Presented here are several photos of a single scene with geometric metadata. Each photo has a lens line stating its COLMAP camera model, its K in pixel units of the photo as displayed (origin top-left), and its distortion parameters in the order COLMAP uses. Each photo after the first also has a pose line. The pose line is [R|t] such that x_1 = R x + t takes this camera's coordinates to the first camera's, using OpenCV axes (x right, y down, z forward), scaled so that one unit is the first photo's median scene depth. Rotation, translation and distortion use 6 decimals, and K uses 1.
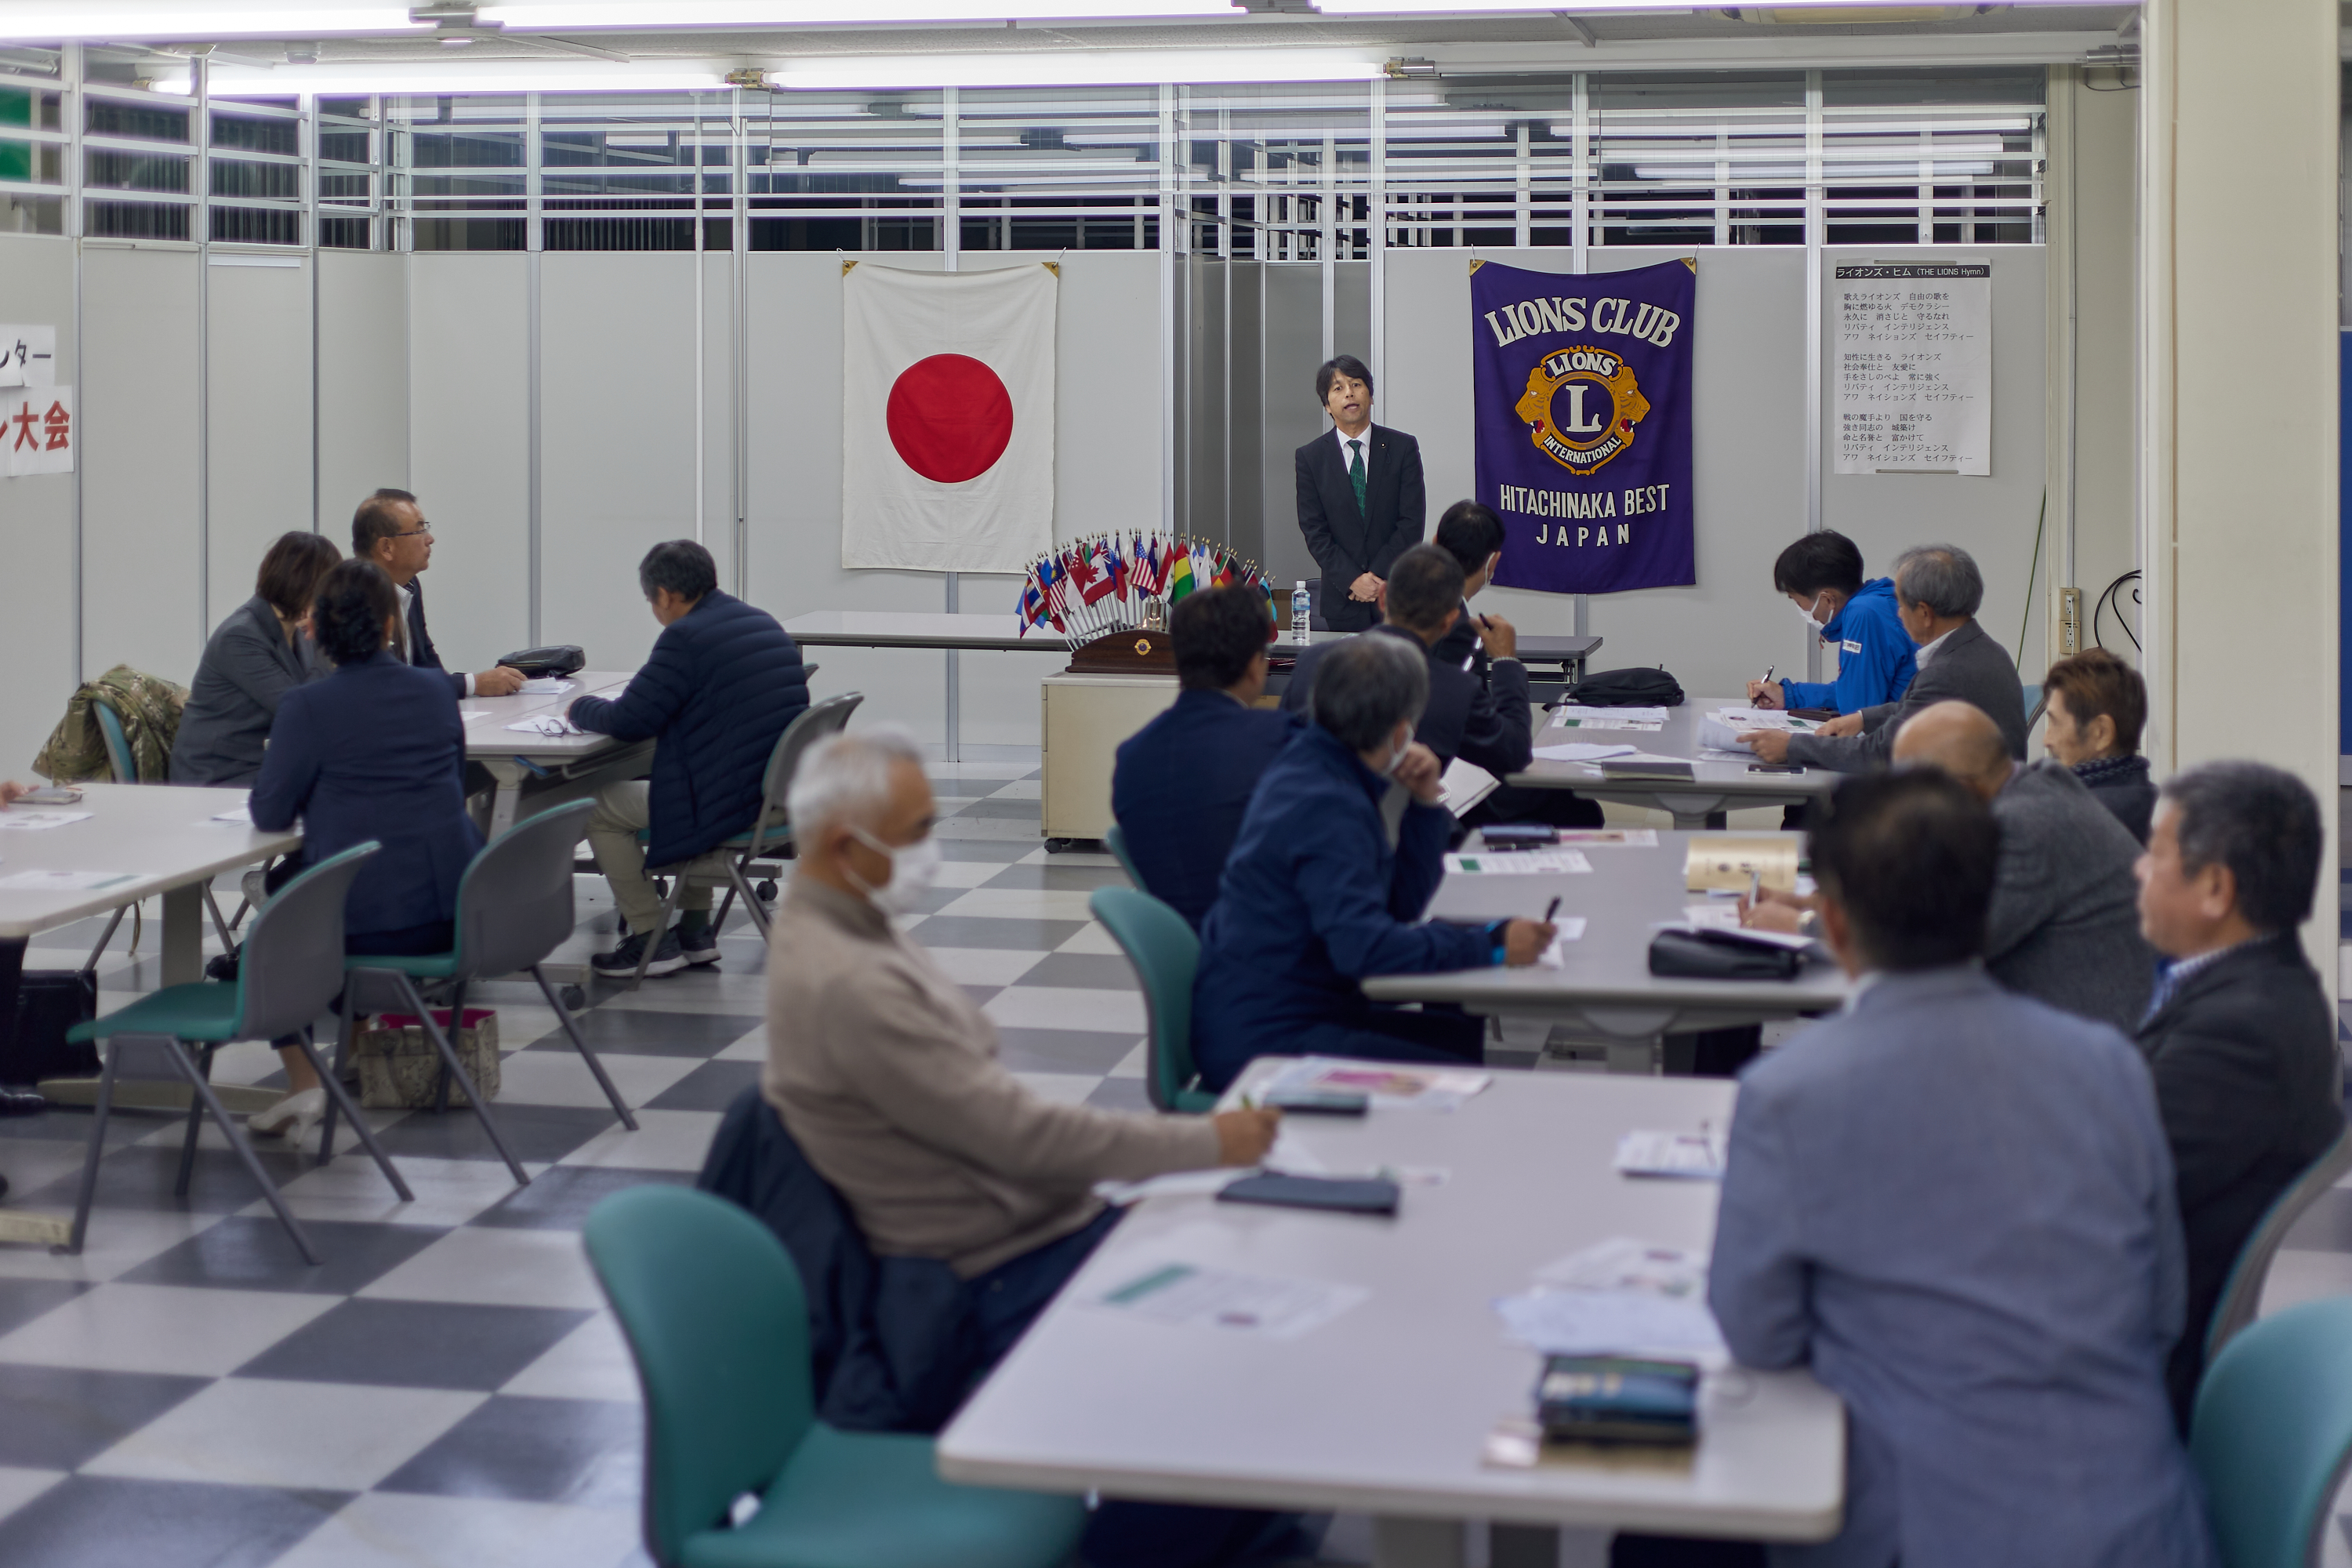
lens RADIAL K [[3305.3, 0, 1201.9], [0, 3305.3, 338.1], [0, 0, 1]] dist [0.002349, -0.045014]
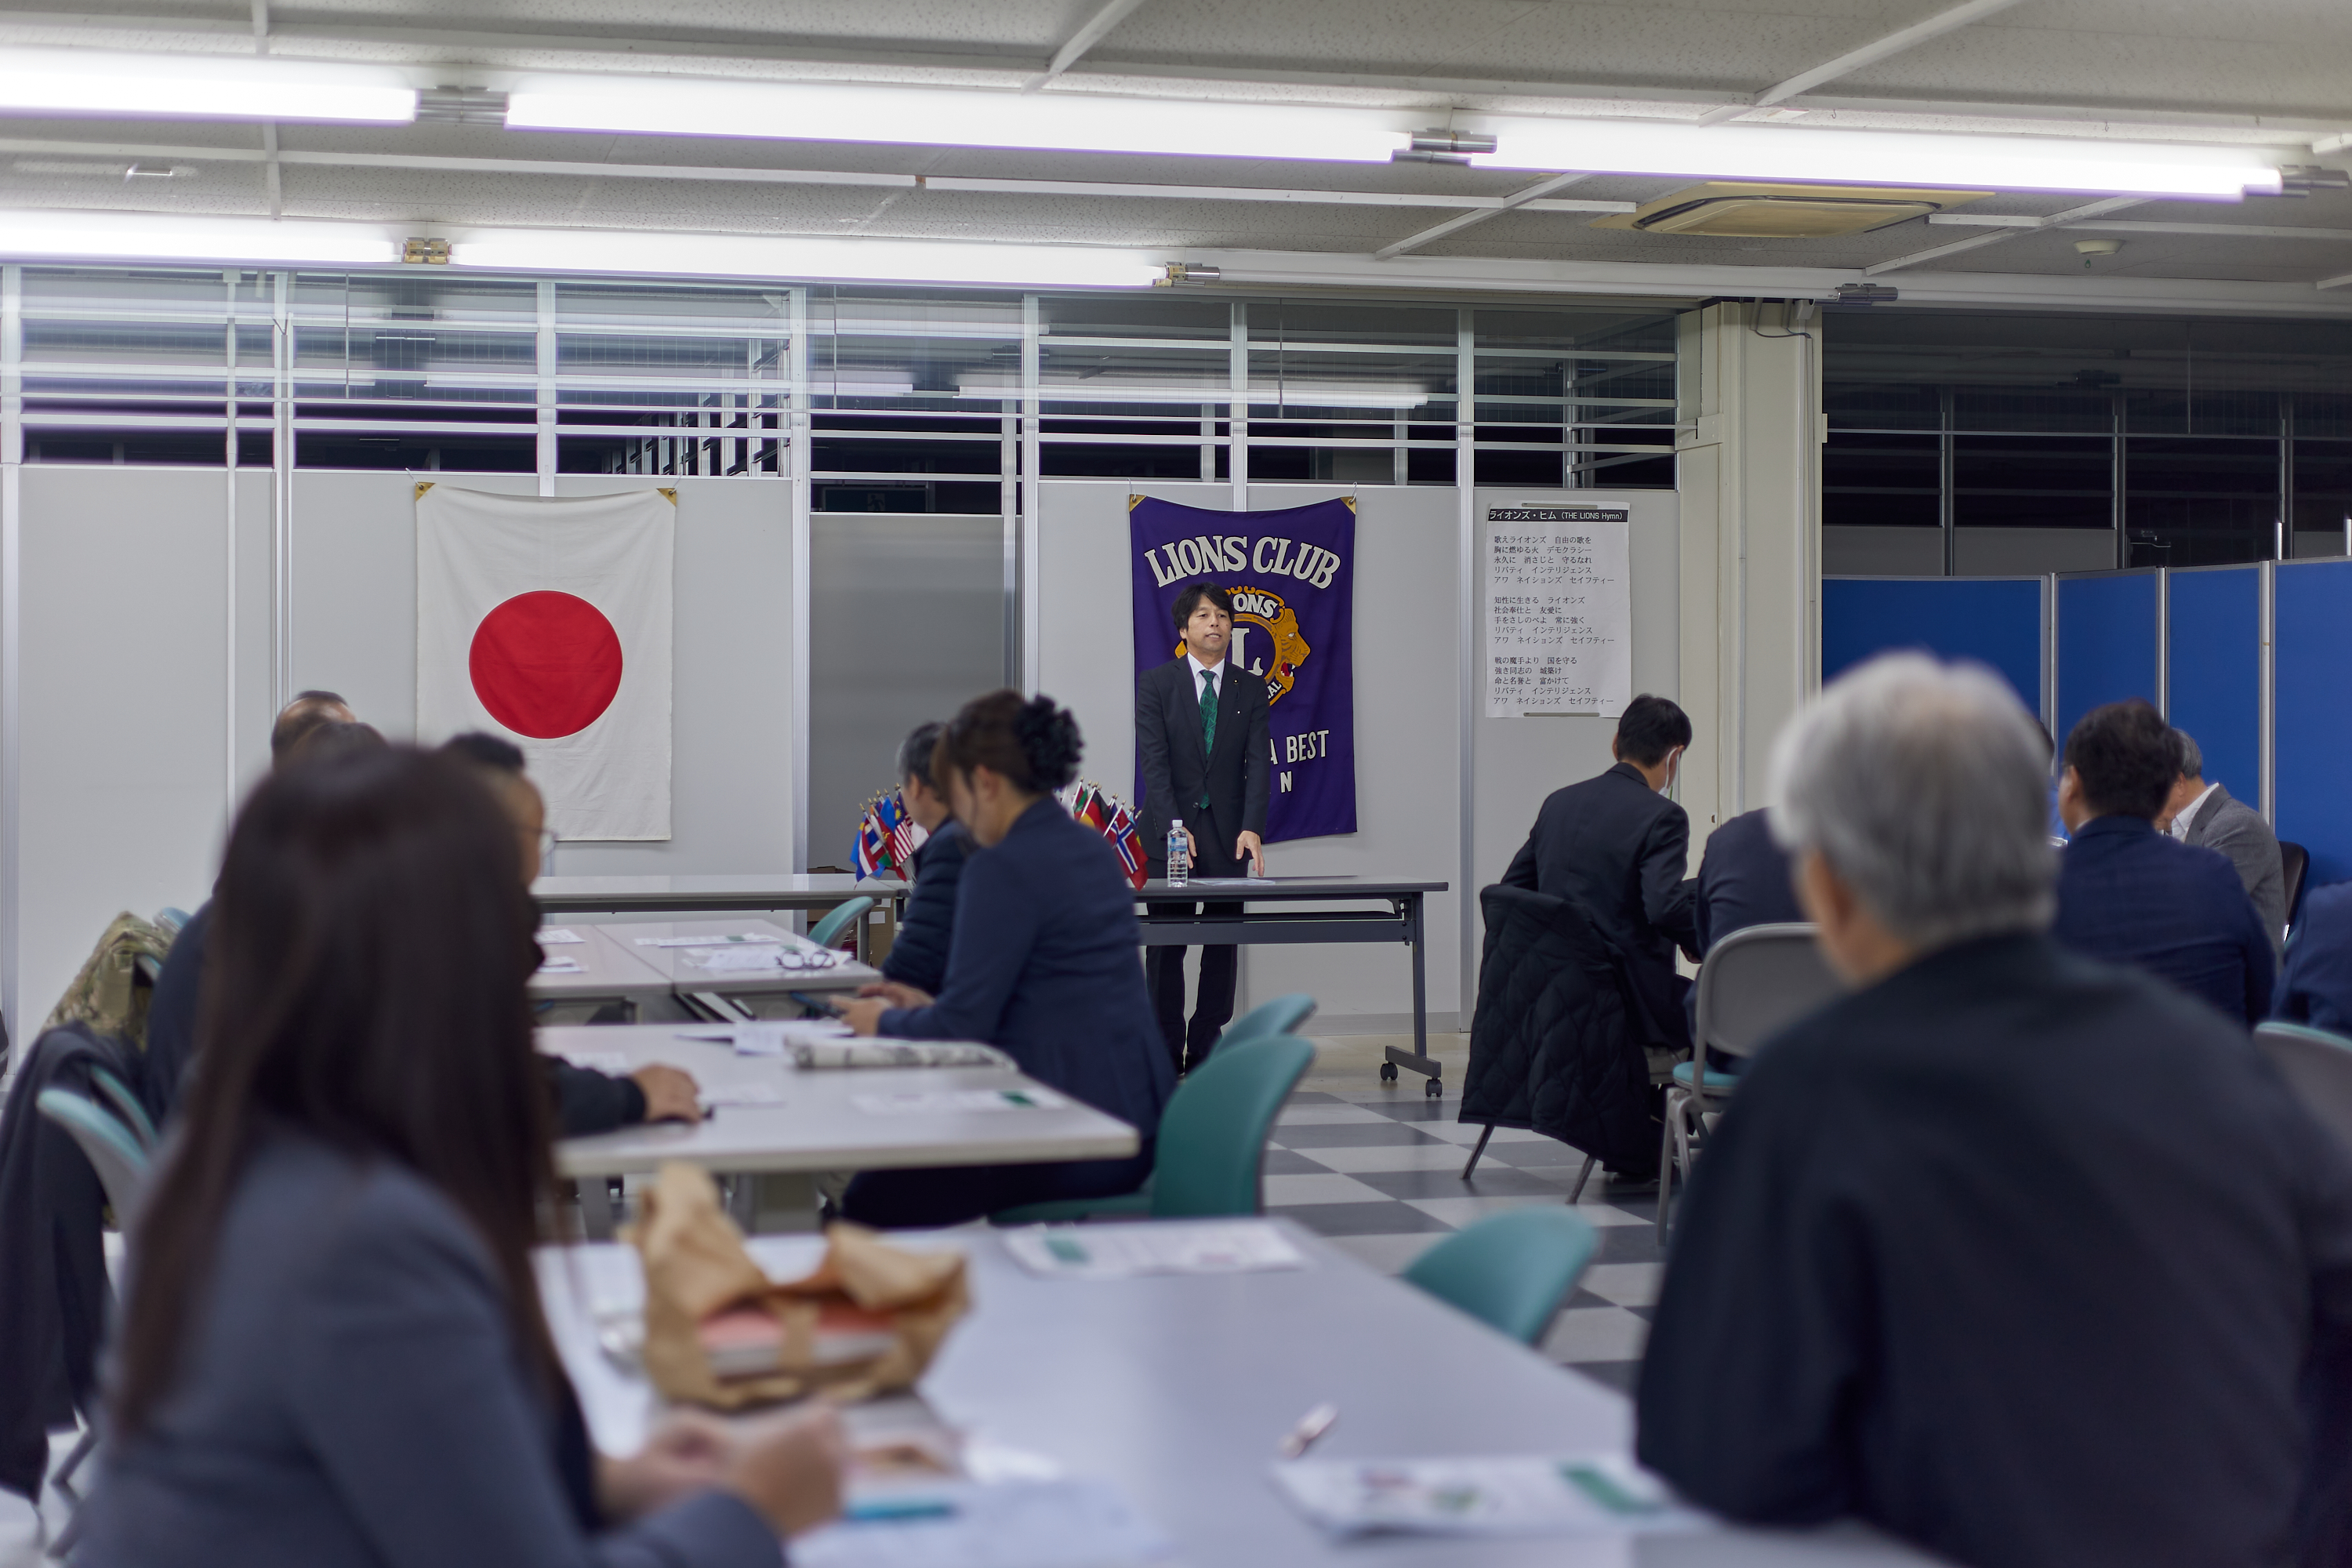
lens RADIAL K [[3243.8, 0, 1174.2], [0, 3243.8, 677.0], [0, 0, 1]] dist [0.030481, -0.020389]
pose [[0.901655, 0.002609, 0.432449, -0.310505], [0.002346, 0.999938, -0.010924, 0.038860], [-0.432450, 0.010864, 0.901592, 0.161197]]
